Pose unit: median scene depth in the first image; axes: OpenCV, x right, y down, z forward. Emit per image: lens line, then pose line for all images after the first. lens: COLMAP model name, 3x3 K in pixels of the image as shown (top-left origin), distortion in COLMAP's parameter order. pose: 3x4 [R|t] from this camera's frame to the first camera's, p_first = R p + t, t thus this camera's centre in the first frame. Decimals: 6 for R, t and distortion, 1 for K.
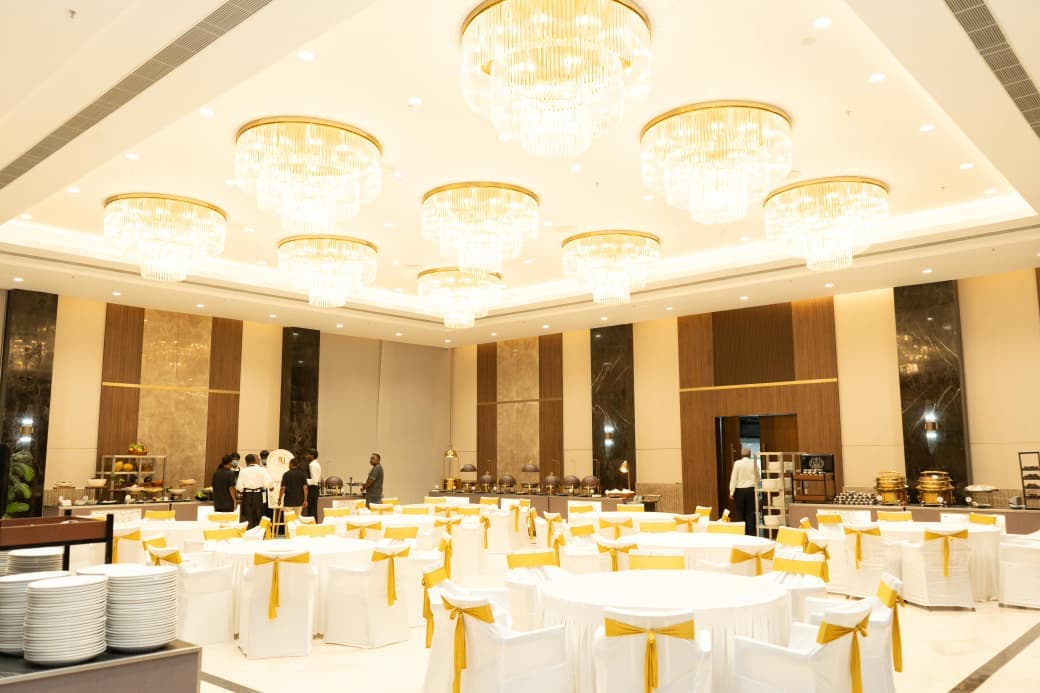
lens RADIAL K [[819.2, 0, 520.0], [0, 819.2, 346.5], [0, 0, 1]] dist [-0.007135, -0.001276]
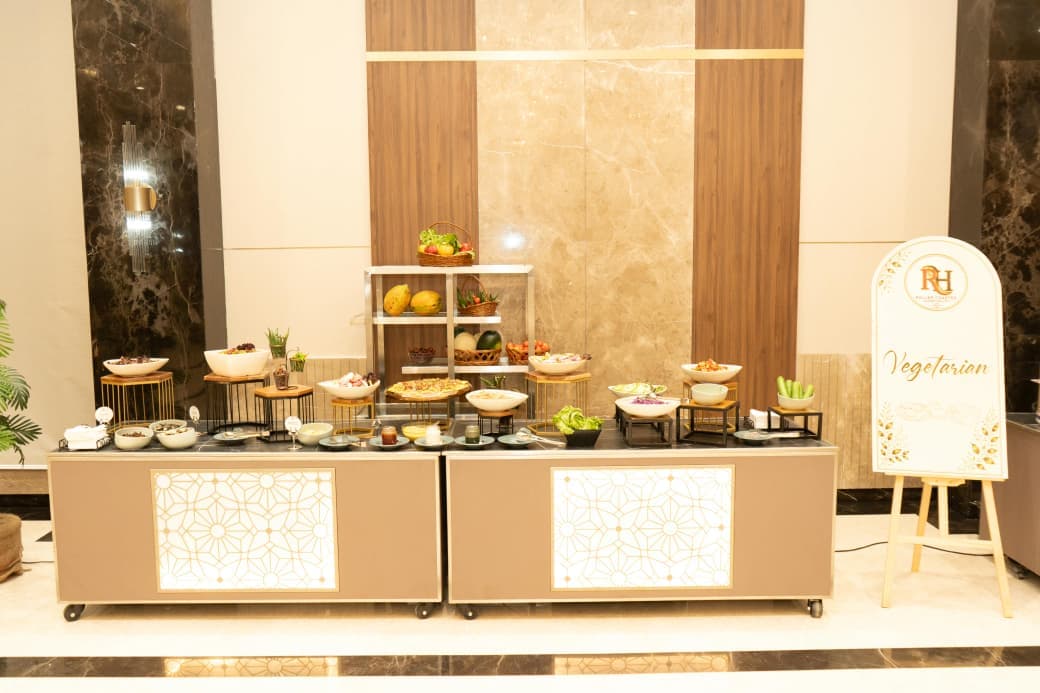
lens RADIAL K [[819.2, 0, 520.0], [0, 819.2, 346.5], [0, 0, 1]] dist [-0.007135, -0.001276]
pose [[0.670939, 0.078419, -0.737355, -0.197703], [0.109104, 0.973129, 0.202770, 0.096742], [0.733443, -0.216494, 0.644354, 0.767650]]
